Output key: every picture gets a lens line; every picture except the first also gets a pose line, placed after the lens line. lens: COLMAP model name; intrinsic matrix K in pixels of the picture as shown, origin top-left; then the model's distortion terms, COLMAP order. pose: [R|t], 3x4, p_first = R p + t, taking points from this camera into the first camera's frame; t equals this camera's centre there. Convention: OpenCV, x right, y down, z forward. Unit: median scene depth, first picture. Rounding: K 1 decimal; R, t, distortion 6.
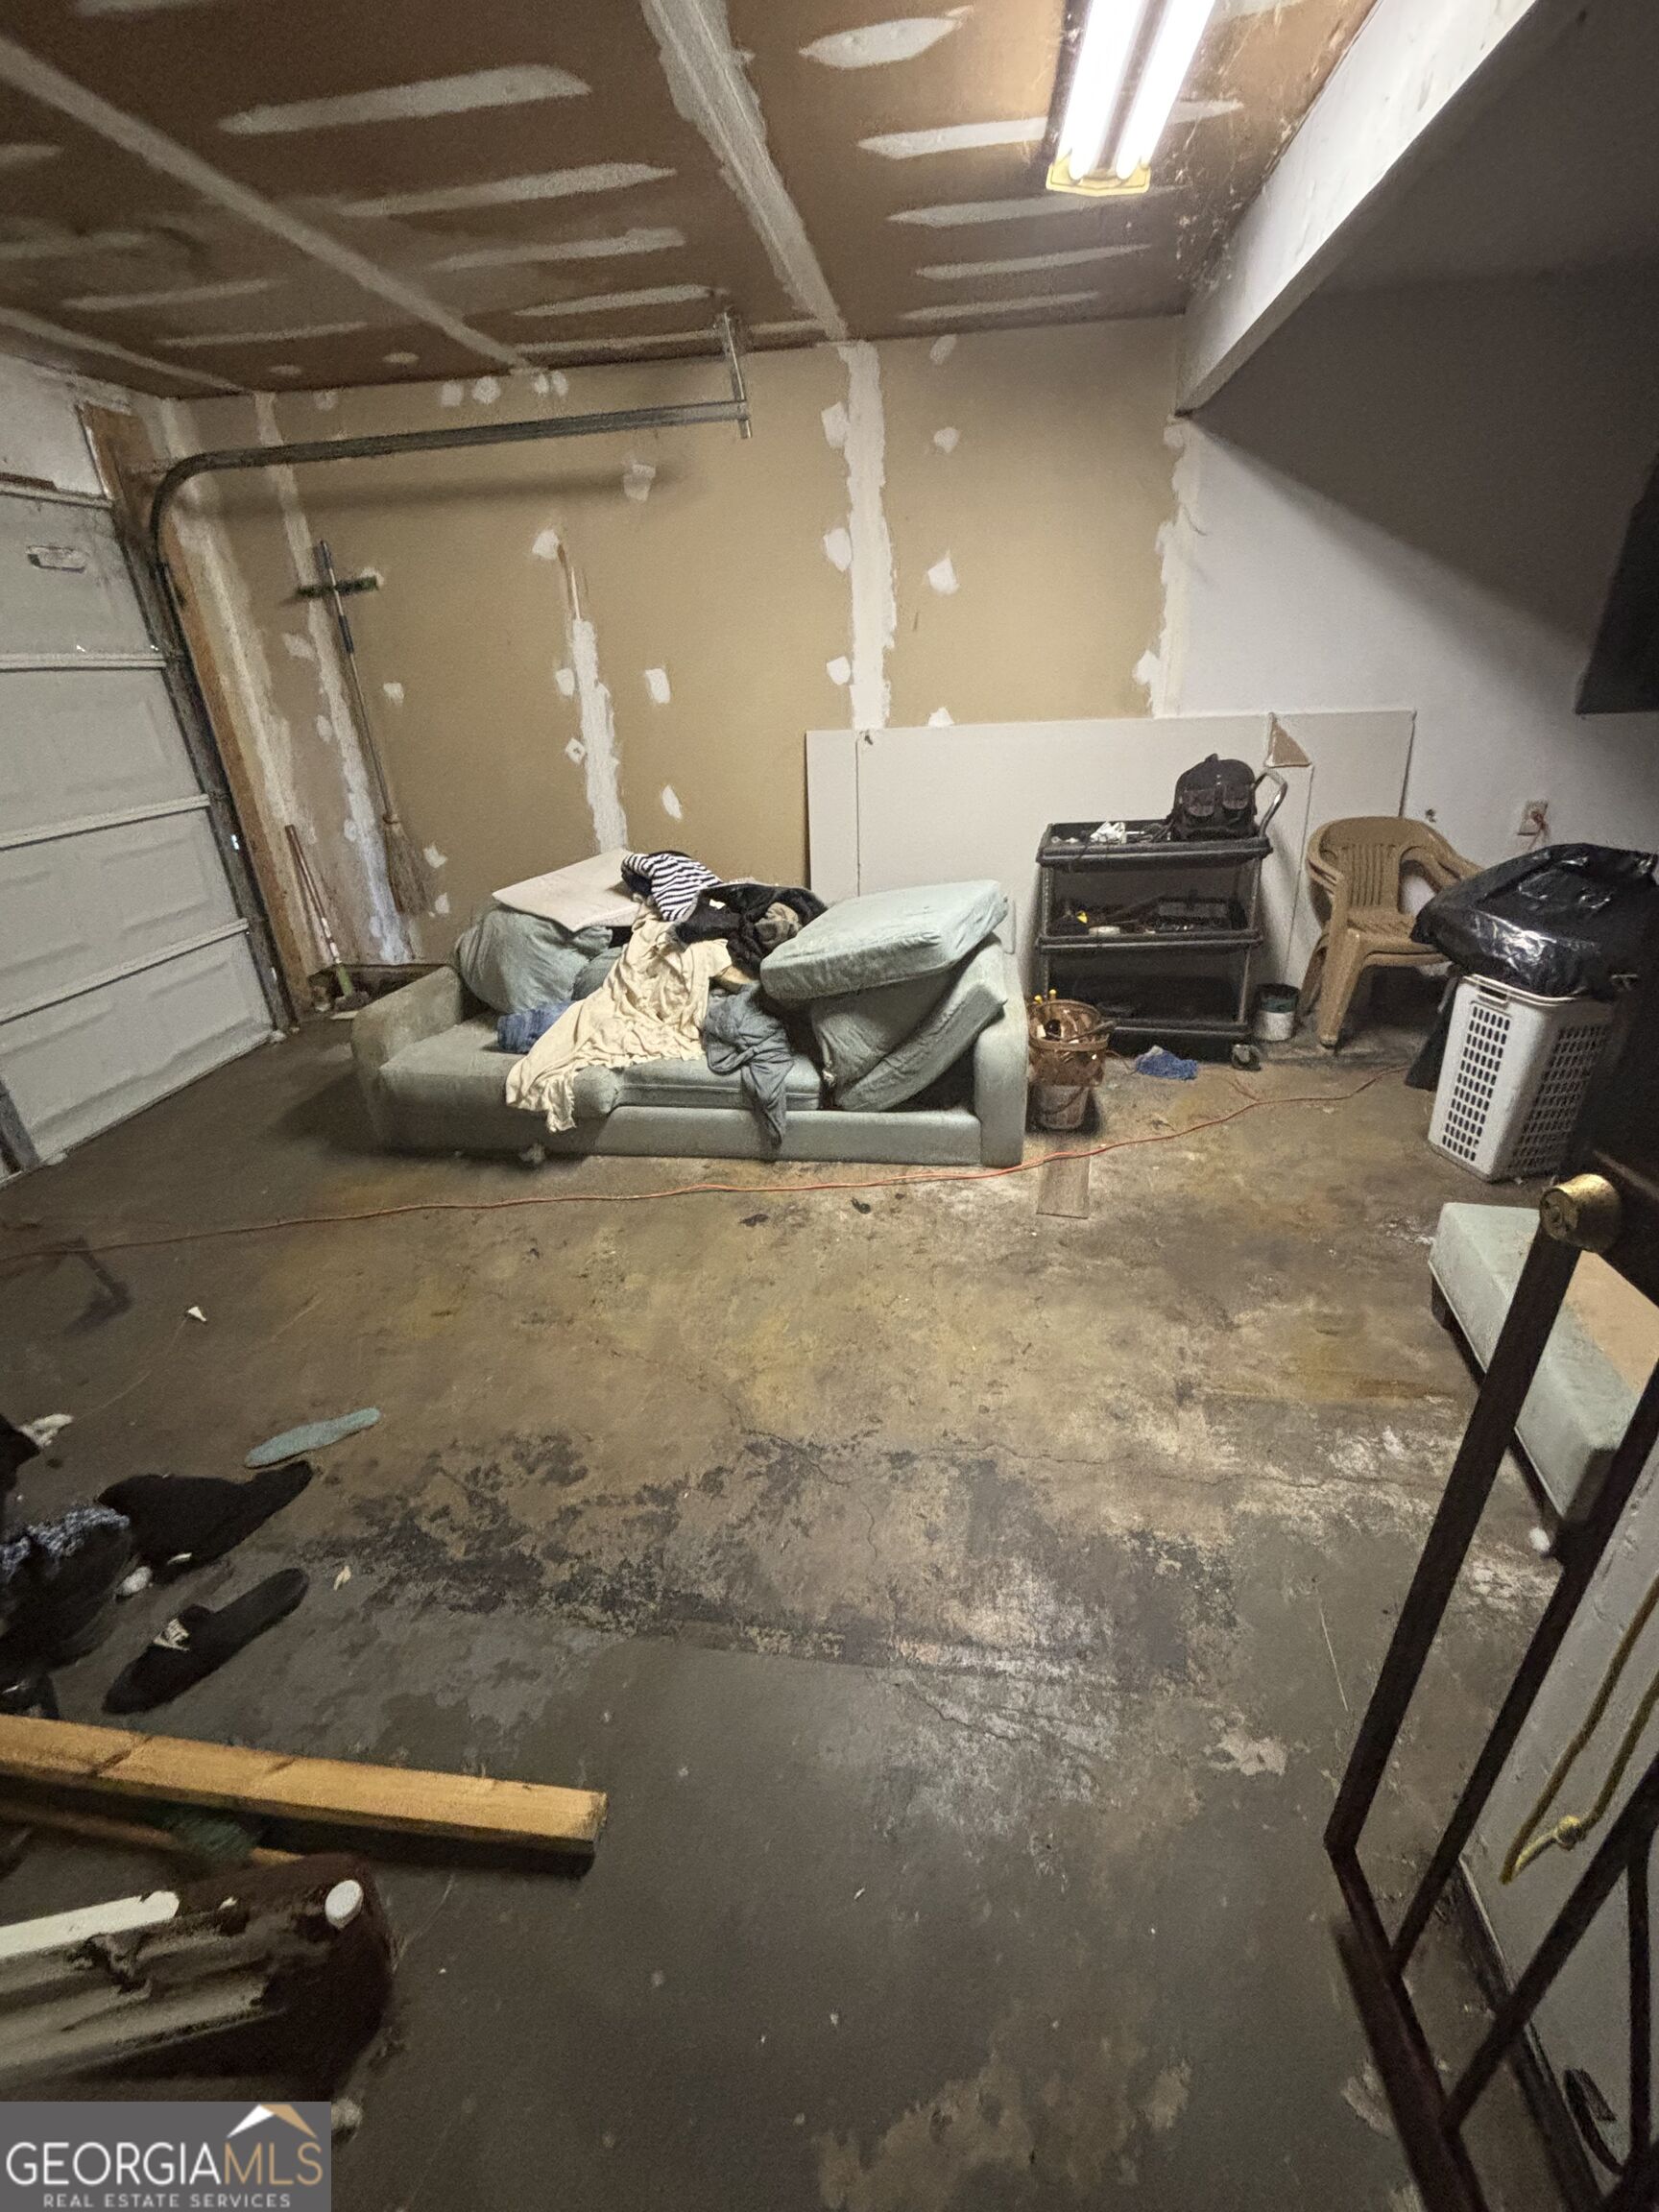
lens RADIAL K [[919.6, 0, 824.9], [0, 919.6, 1101.4], [0, 0, 1]] dist [0.001681, 0.000080]
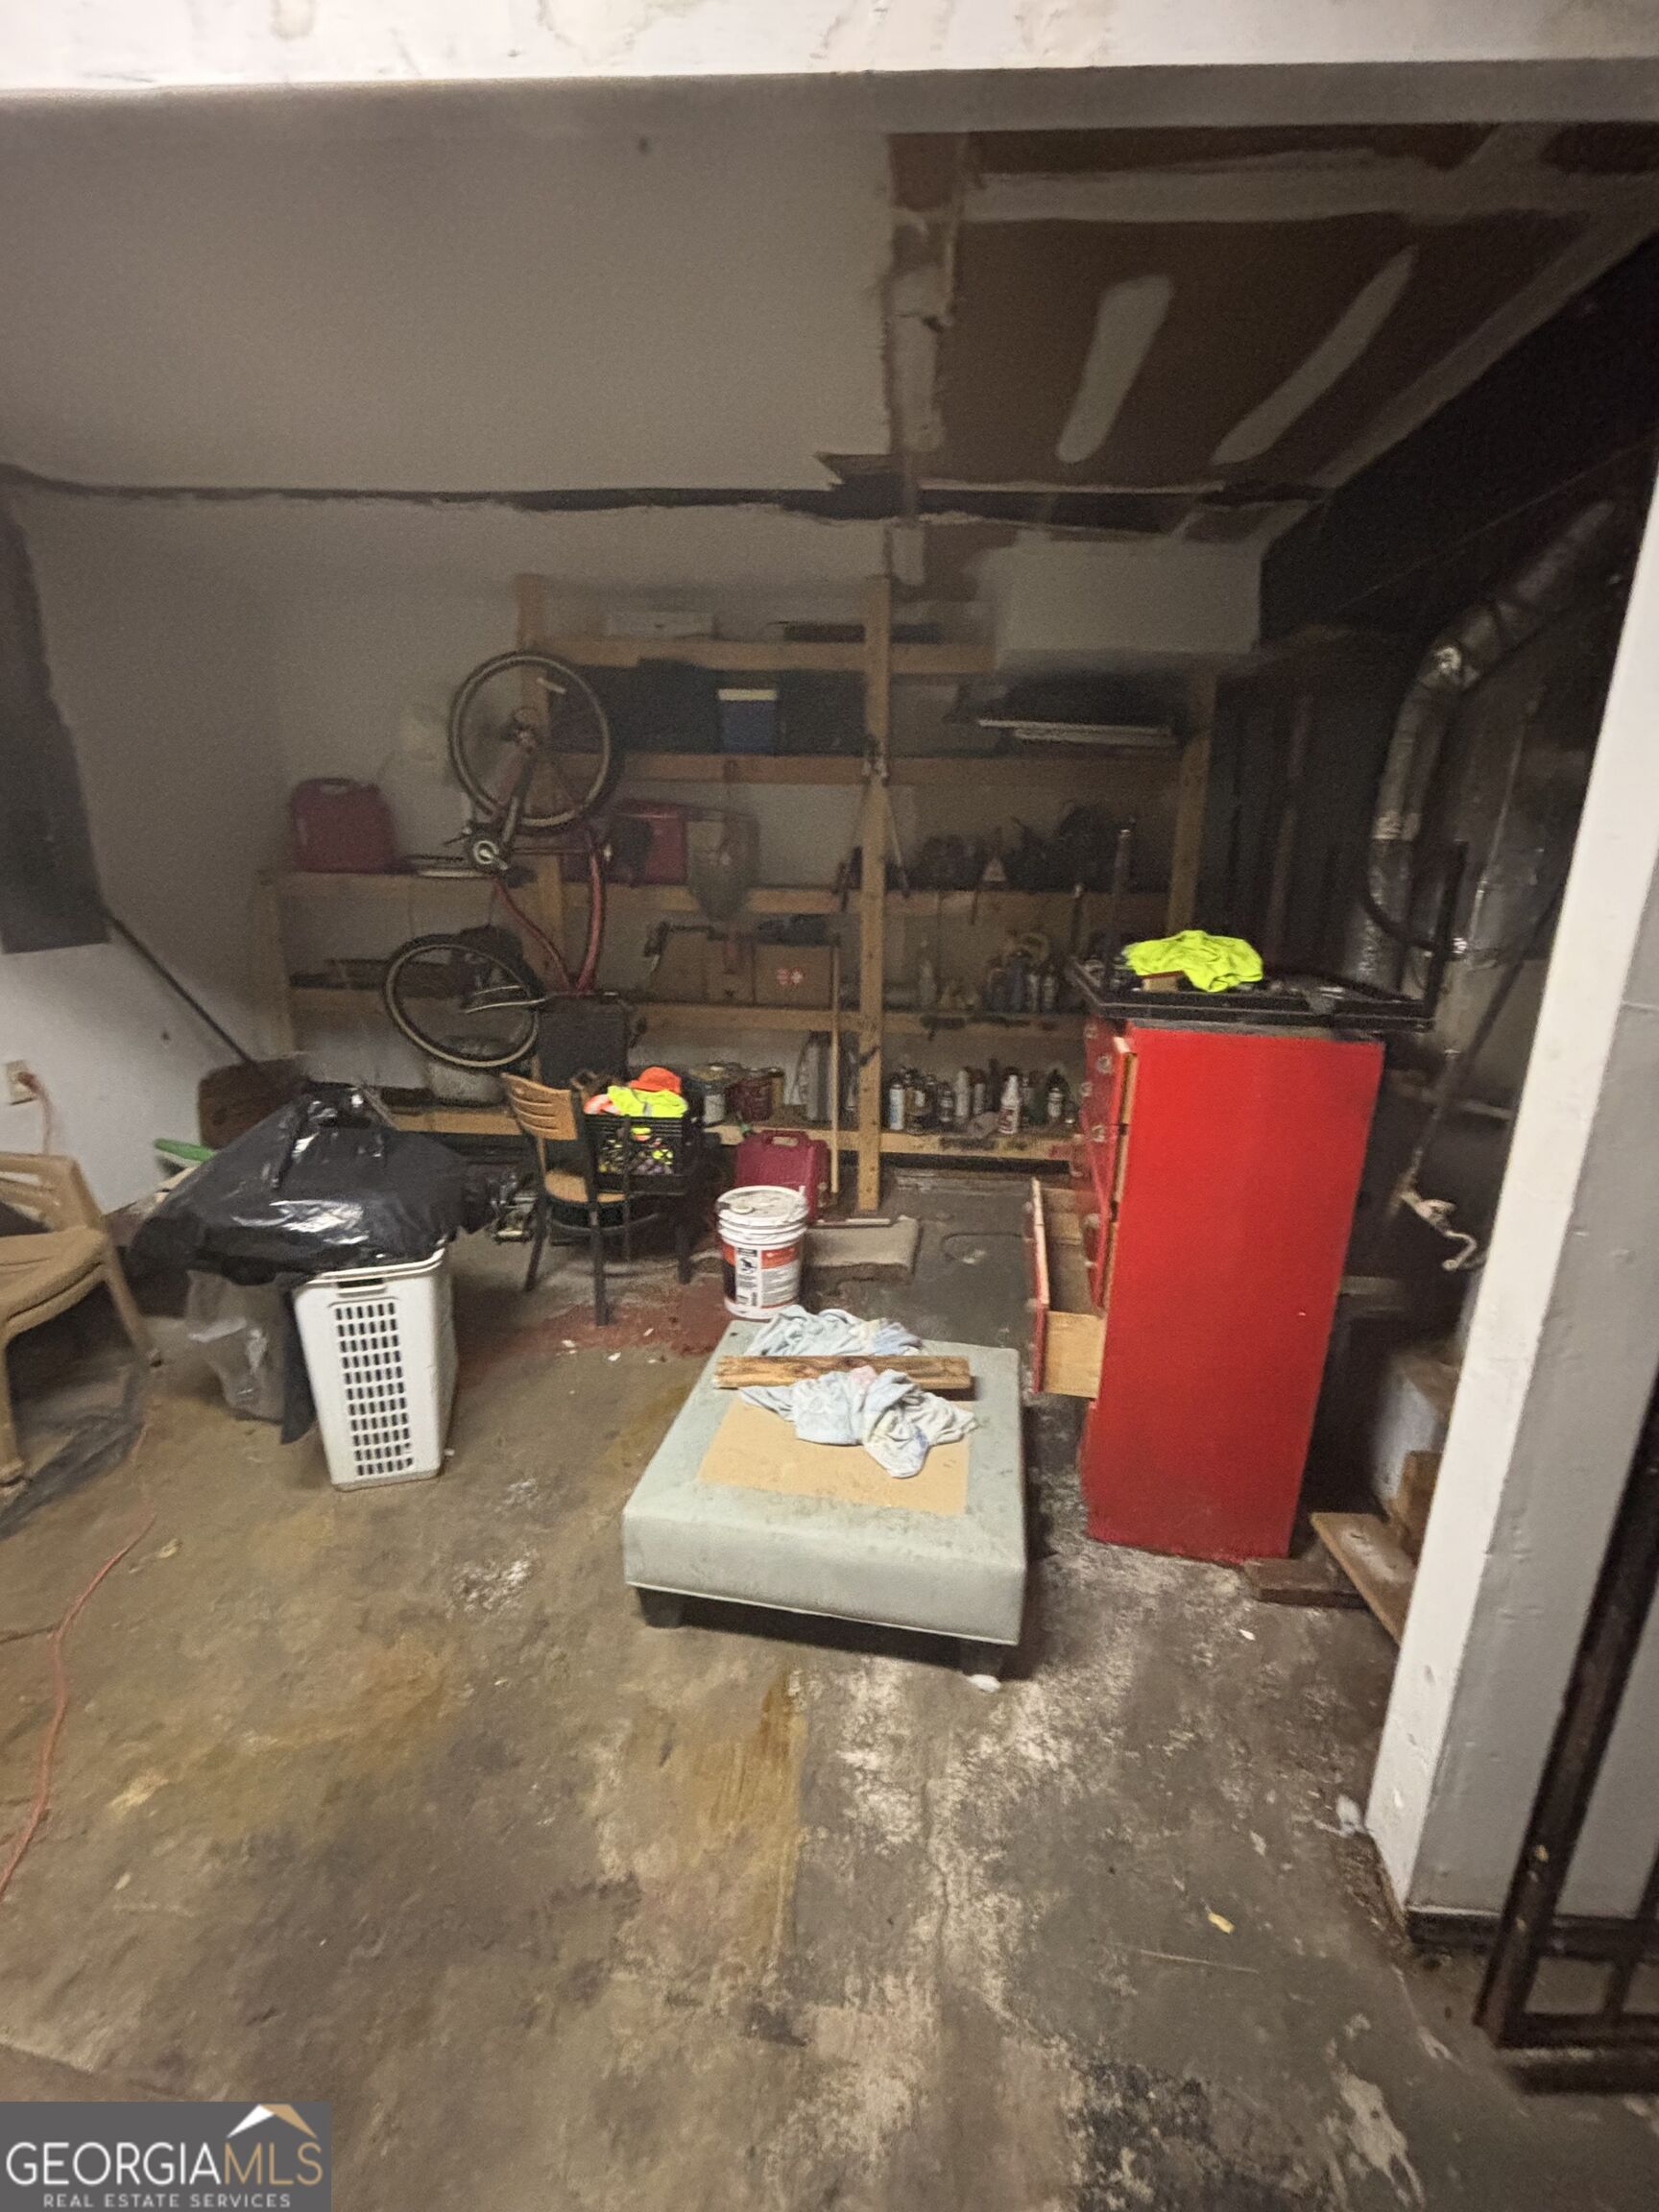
lens RADIAL K [[919.6, 0, 831.2], [0, 919.6, 1116.9], [0, 0, 1]] dist [0.001681, 0.000080]
pose [[-0.091624, -0.229182, 0.969062, -0.054705], [0.416306, 0.875215, 0.246348, -0.297576], [-0.904596, 0.425997, 0.015219, 0.614885]]
